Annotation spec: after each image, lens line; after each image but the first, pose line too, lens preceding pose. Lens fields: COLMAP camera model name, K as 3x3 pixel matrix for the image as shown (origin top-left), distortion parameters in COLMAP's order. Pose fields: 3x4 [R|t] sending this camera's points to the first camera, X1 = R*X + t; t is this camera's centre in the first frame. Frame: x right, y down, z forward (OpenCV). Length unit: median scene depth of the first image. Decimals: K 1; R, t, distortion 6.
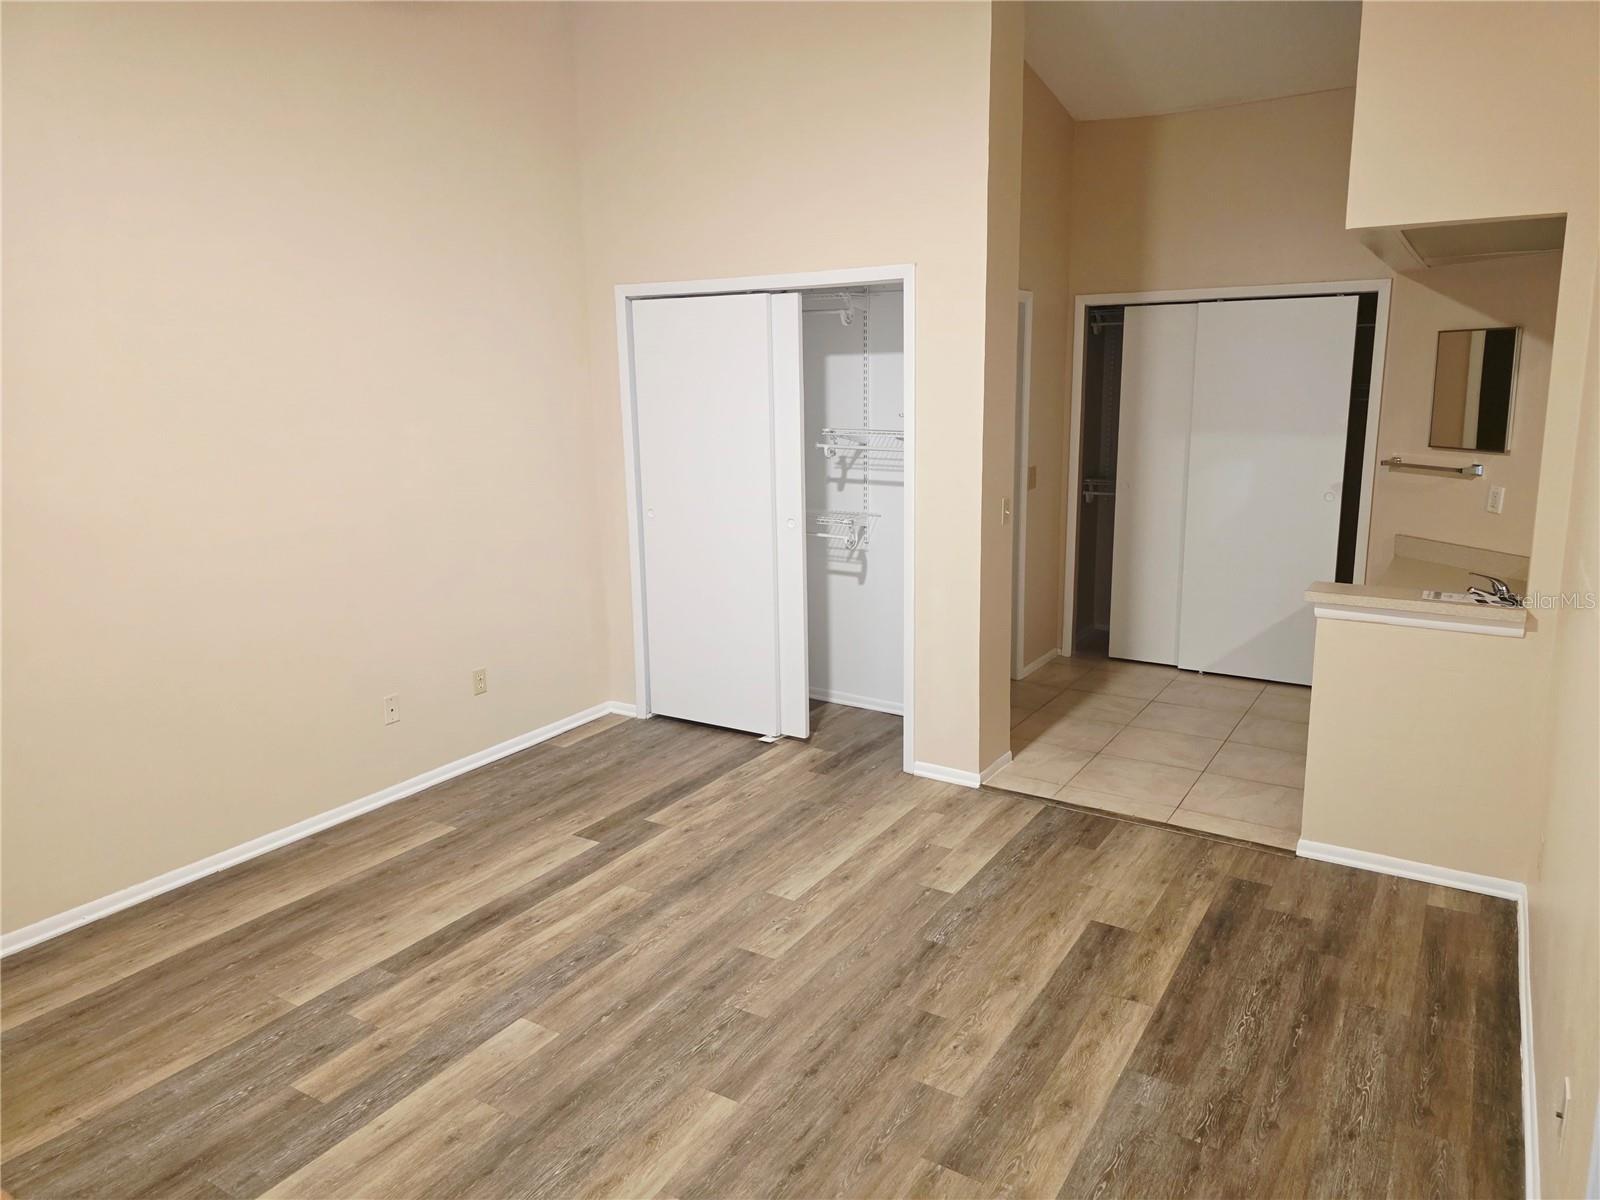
lens RADIAL K [[1076.1, 0, 795.4], [0, 1076.1, 573.7], [0, 0, 1]] dist [0.067608, -0.058115]
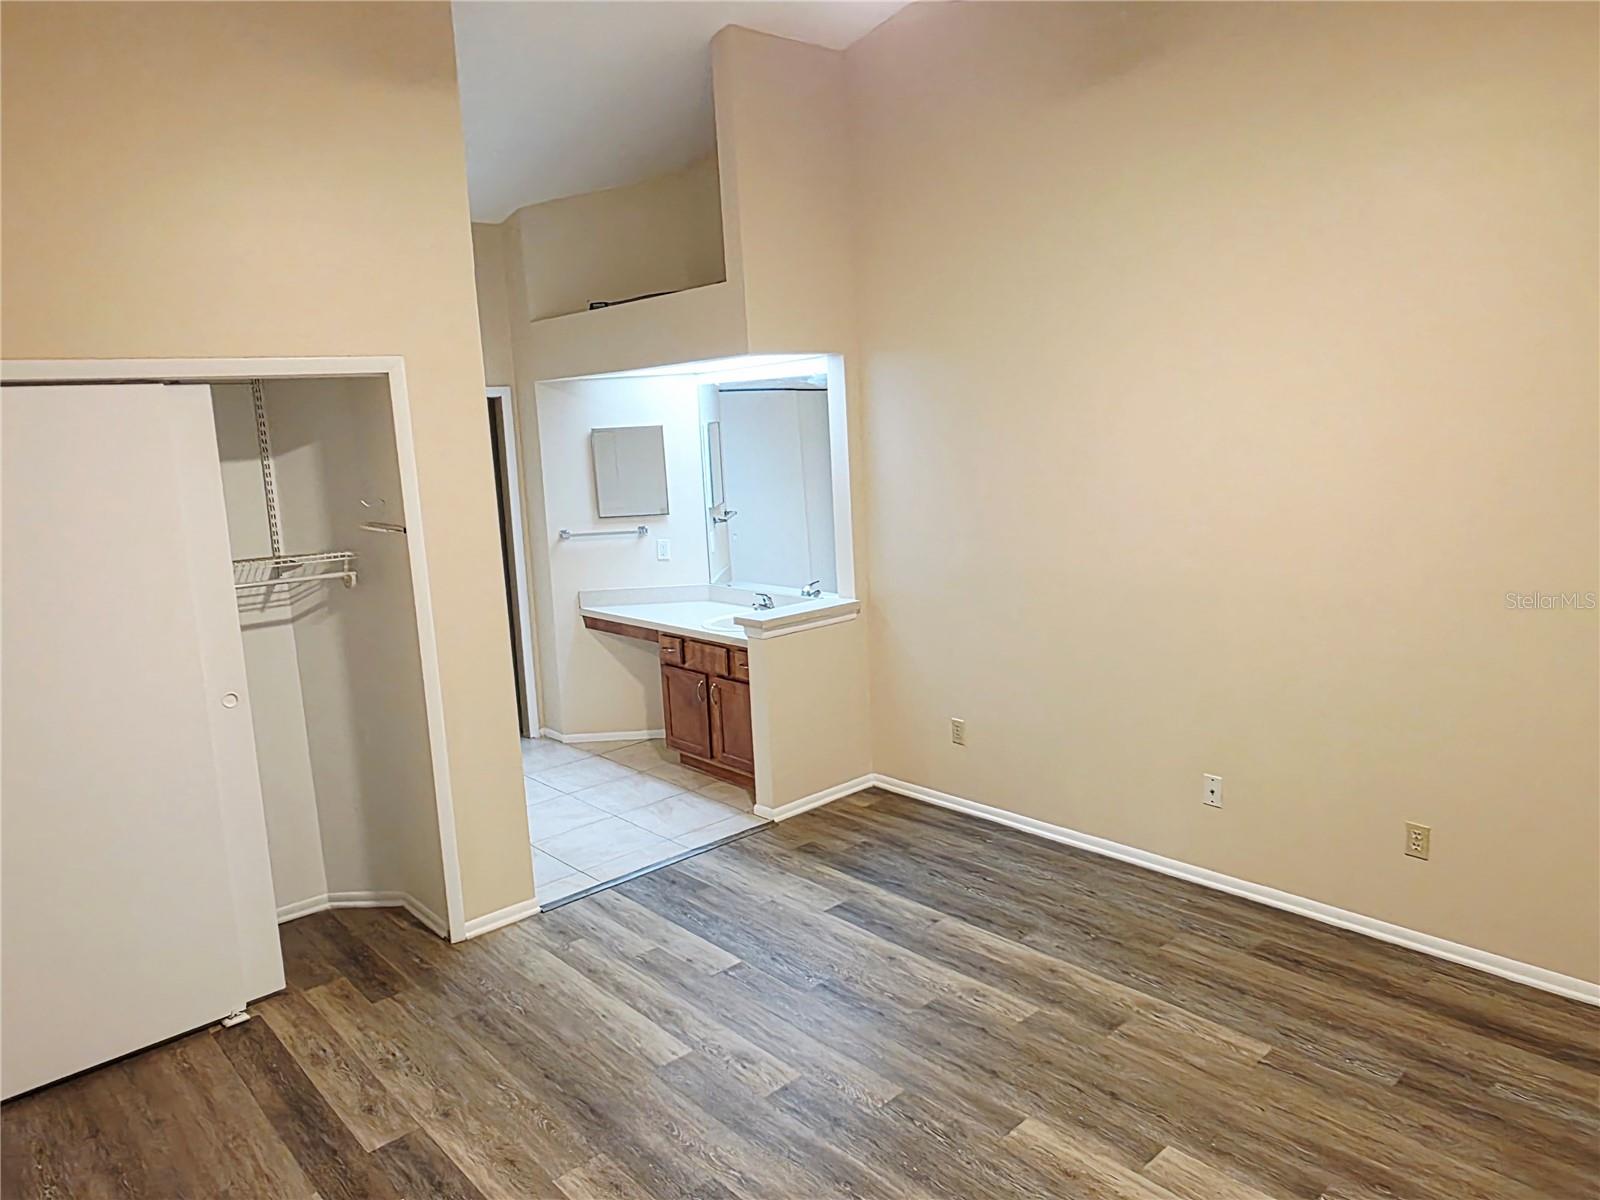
lens RADIAL K [[1092.8, 0, 805.6], [0, 1092.8, 591.4], [0, 0, 1]] dist [0.018305, -0.000748]
pose [[0.271971, -0.156278, 0.949531, -0.809137], [0.227036, 0.969291, 0.094501, -0.139290], [-0.935140, 0.189876, 0.299100, 0.580215]]
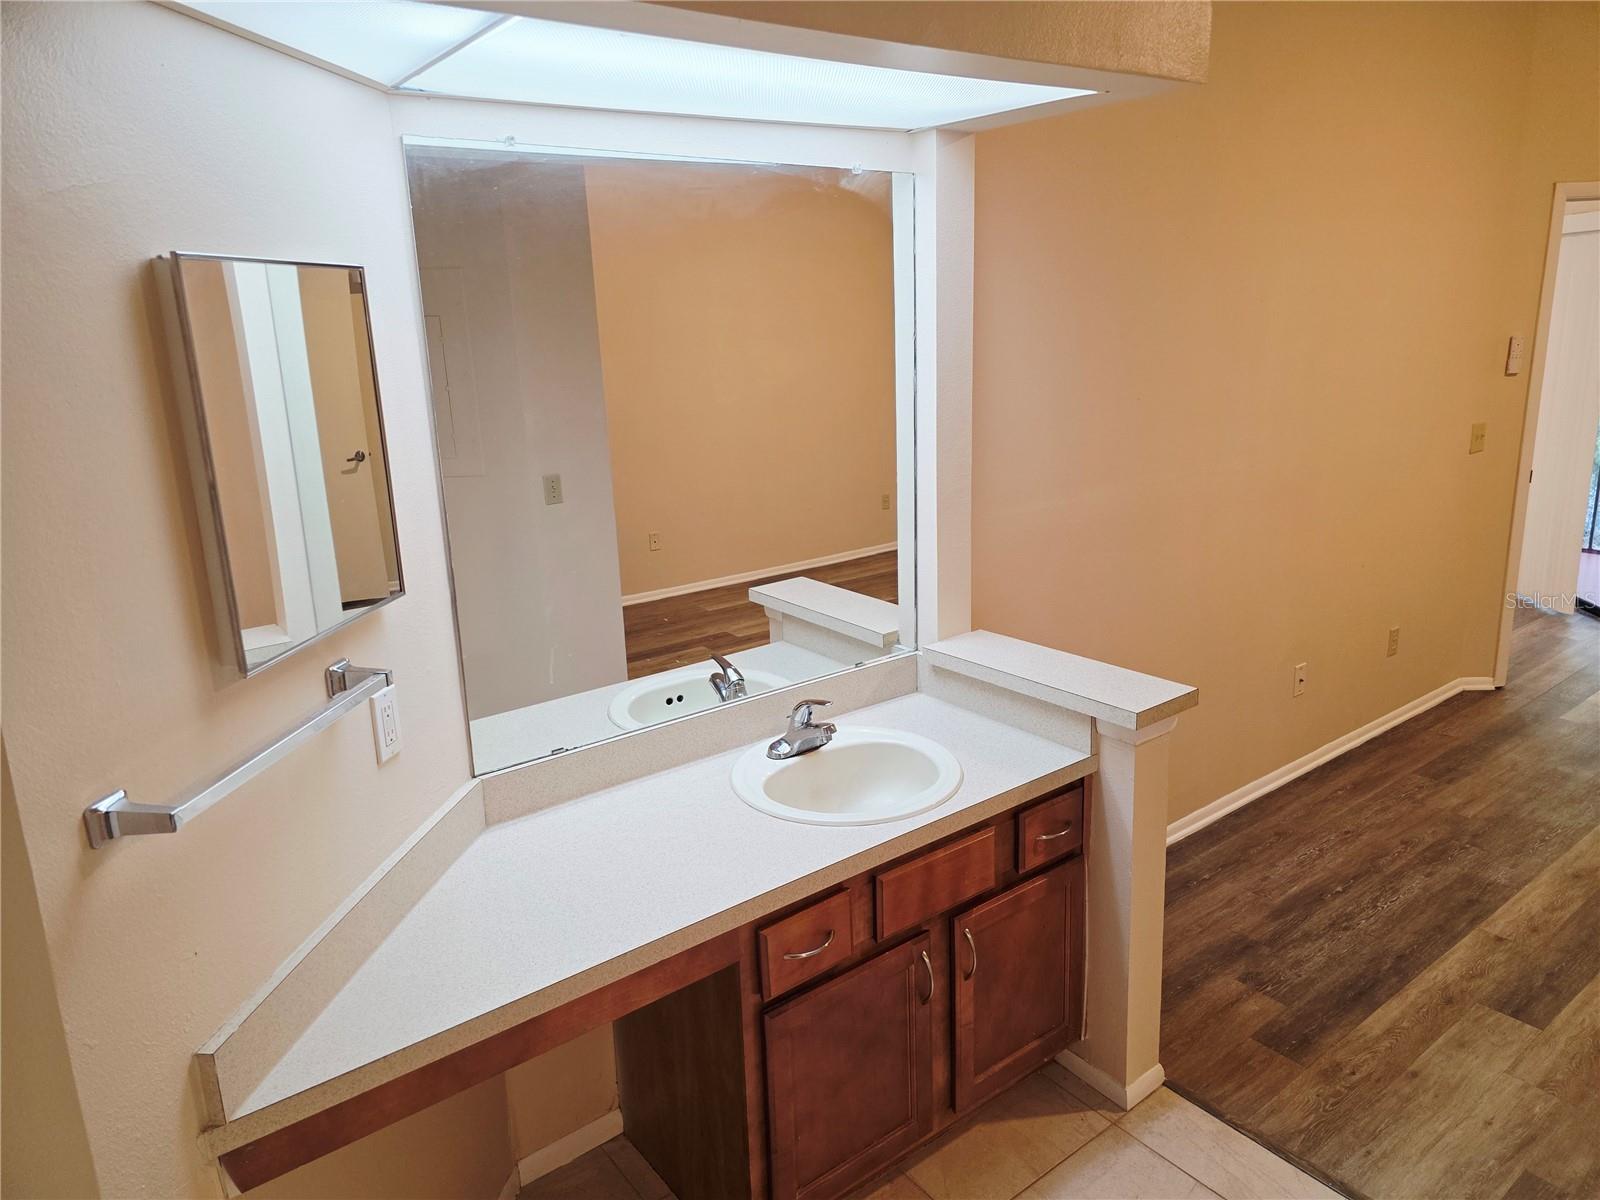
lens RADIAL K [[1079.4, 0, 800.0], [0, 1079.4, 600.0], [0, 0, 1]] dist [0.070499, -0.061155]
pose [[-0.940538, -0.040778, 0.337232, 0.505981], [0.109343, 0.903586, 0.414217, -0.327542], [-0.321609, 0.426461, -0.845399, 1.664370]]
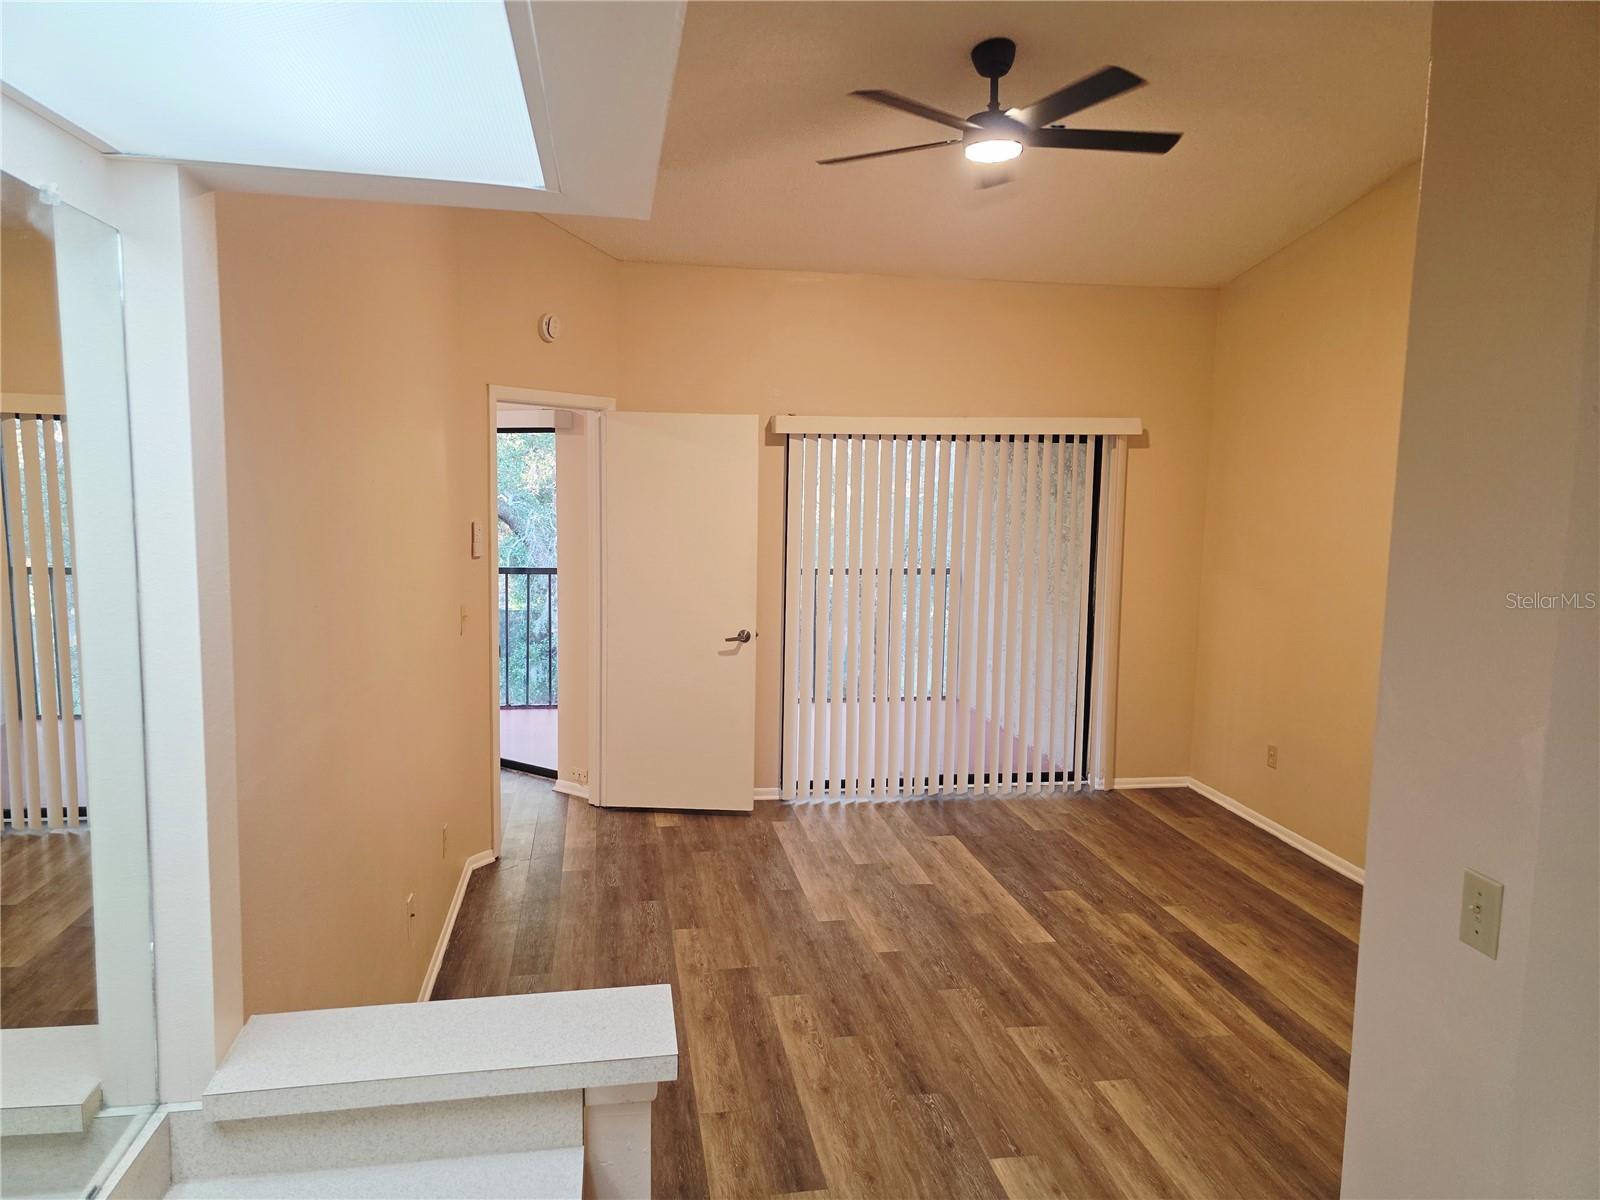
lens RADIAL K [[1079.4, 0, 800.0], [0, 1079.4, 600.0], [0, 0, 1]] dist [0.070499, -0.061155]
pose [[-0.735158, 0.079304, -0.673241, 0.773137], [-0.132031, 0.957365, 0.256945, -0.285197], [0.664914, 0.277784, -0.693344, 1.392545]]
